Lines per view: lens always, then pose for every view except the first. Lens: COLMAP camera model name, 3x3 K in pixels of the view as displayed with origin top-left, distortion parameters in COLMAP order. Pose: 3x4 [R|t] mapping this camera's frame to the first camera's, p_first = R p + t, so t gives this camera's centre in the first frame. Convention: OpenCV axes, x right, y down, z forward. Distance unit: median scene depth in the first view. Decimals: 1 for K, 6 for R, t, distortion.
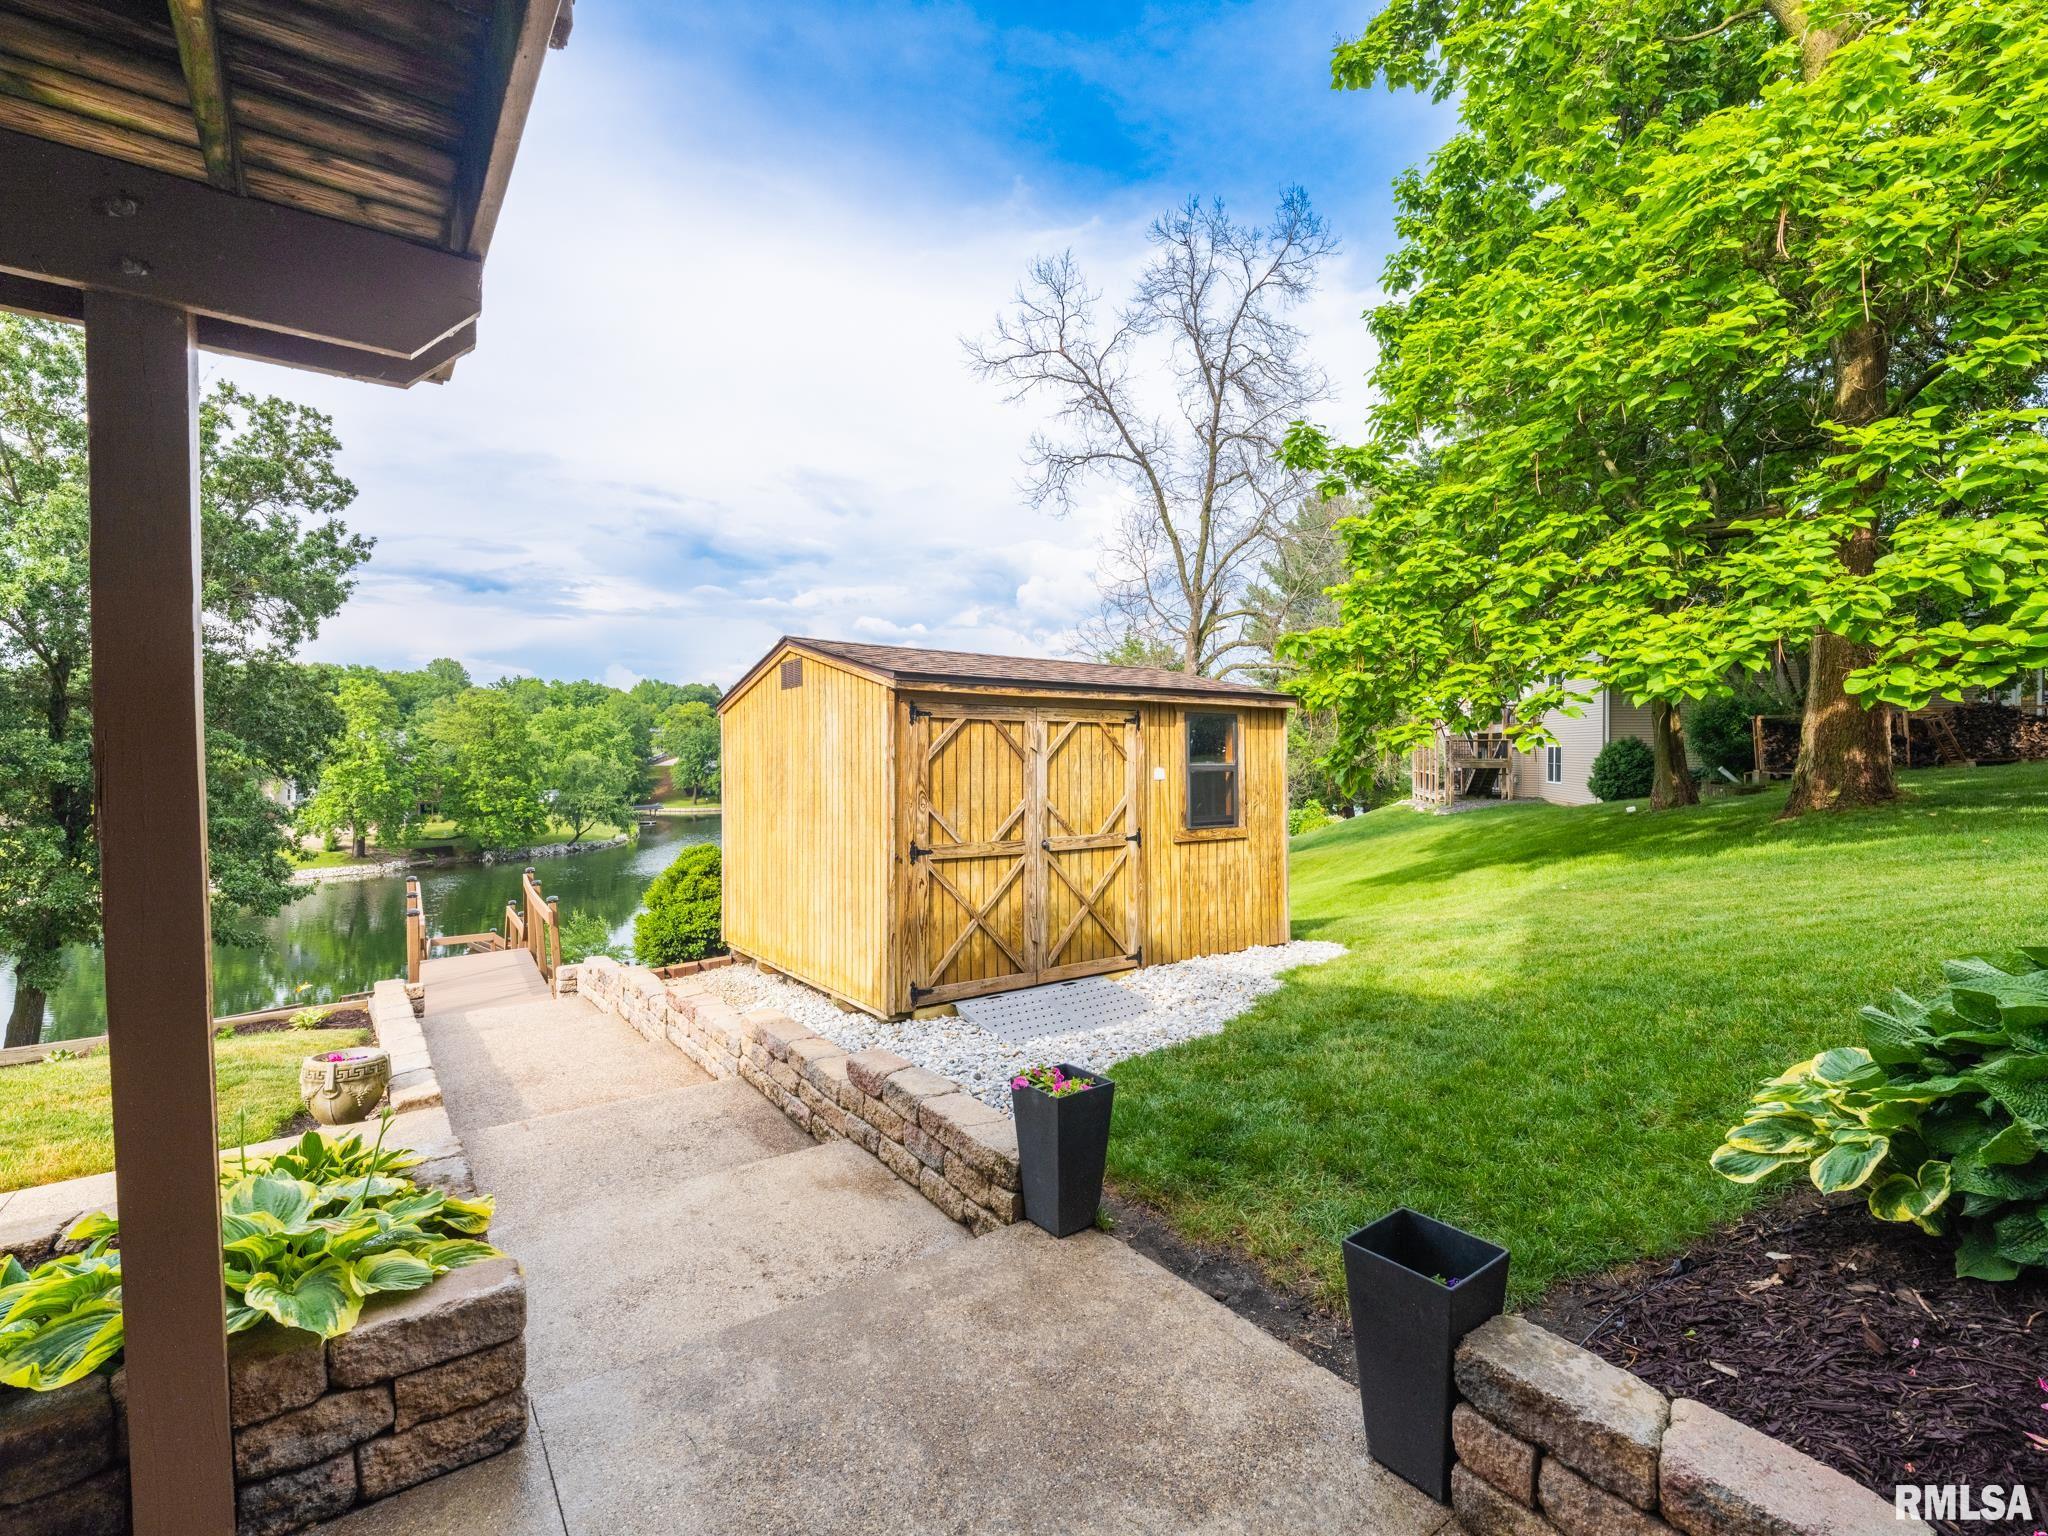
lens RADIAL K [[924.7, 0, 1022.1], [0, 924.7, 762.0], [0, 0, 1]] dist [-0.004071, -0.000027]
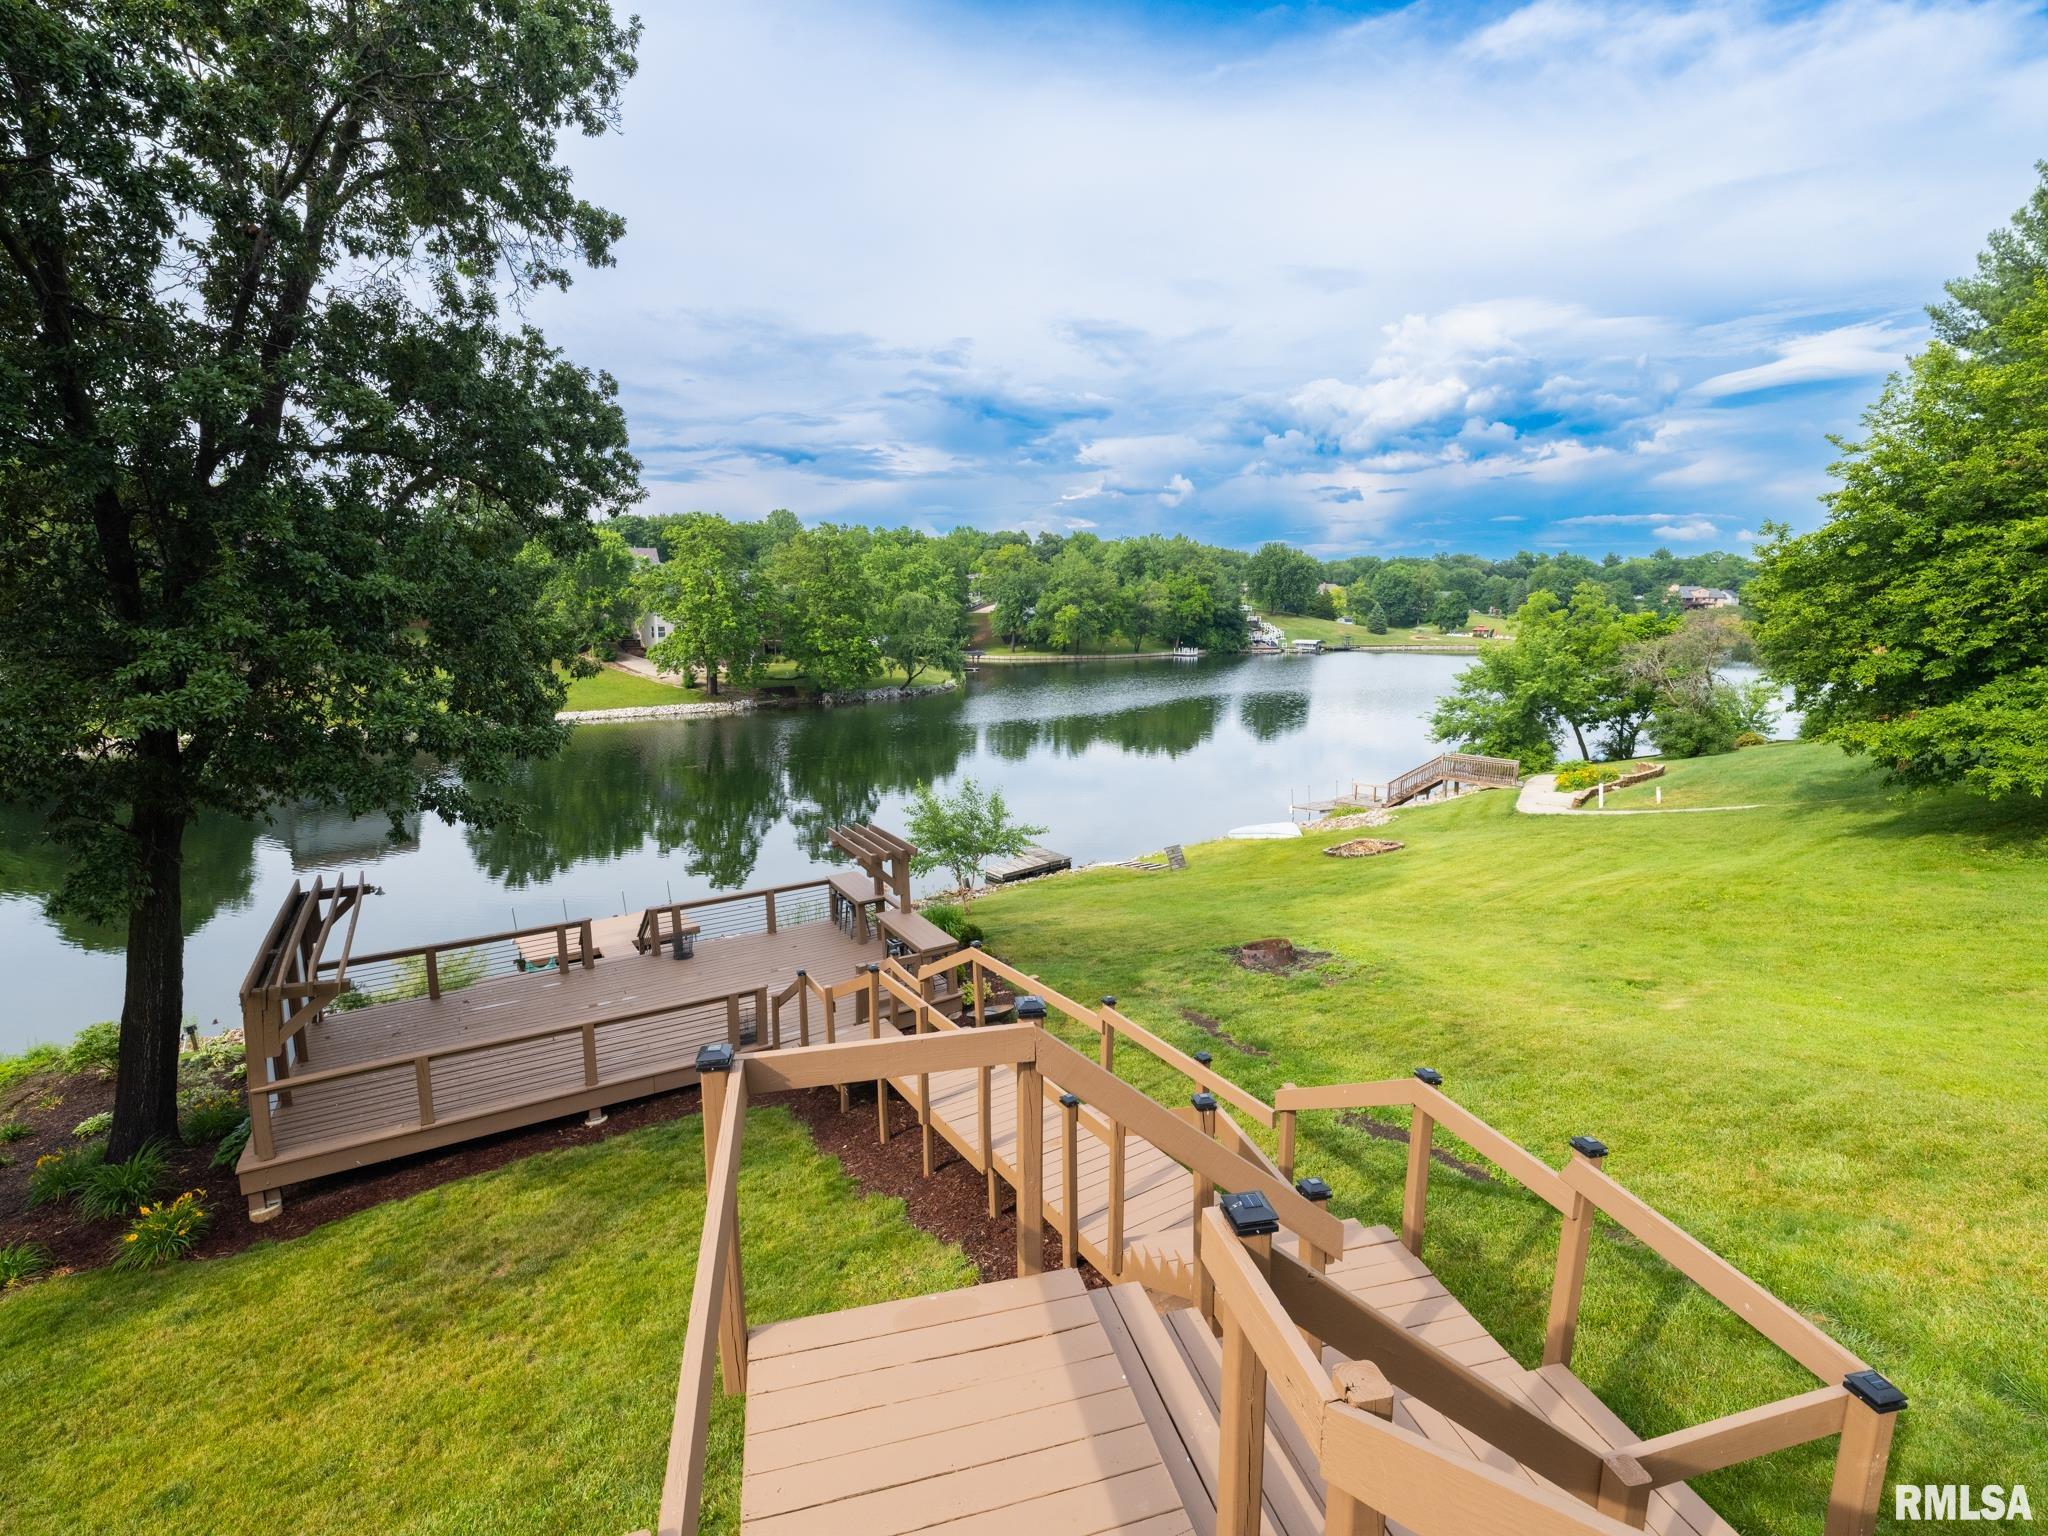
lens RADIAL K [[924.7, 0, 1022.1], [0, 924.7, 762.0], [0, 0, 1]] dist [-0.004071, -0.000027]
pose [[0.952213, 0.051871, -0.300999, -0.092218], [-0.004829, 0.987907, 0.154969, 0.018043], [0.305398, -0.146110, 0.940948, 0.146201]]
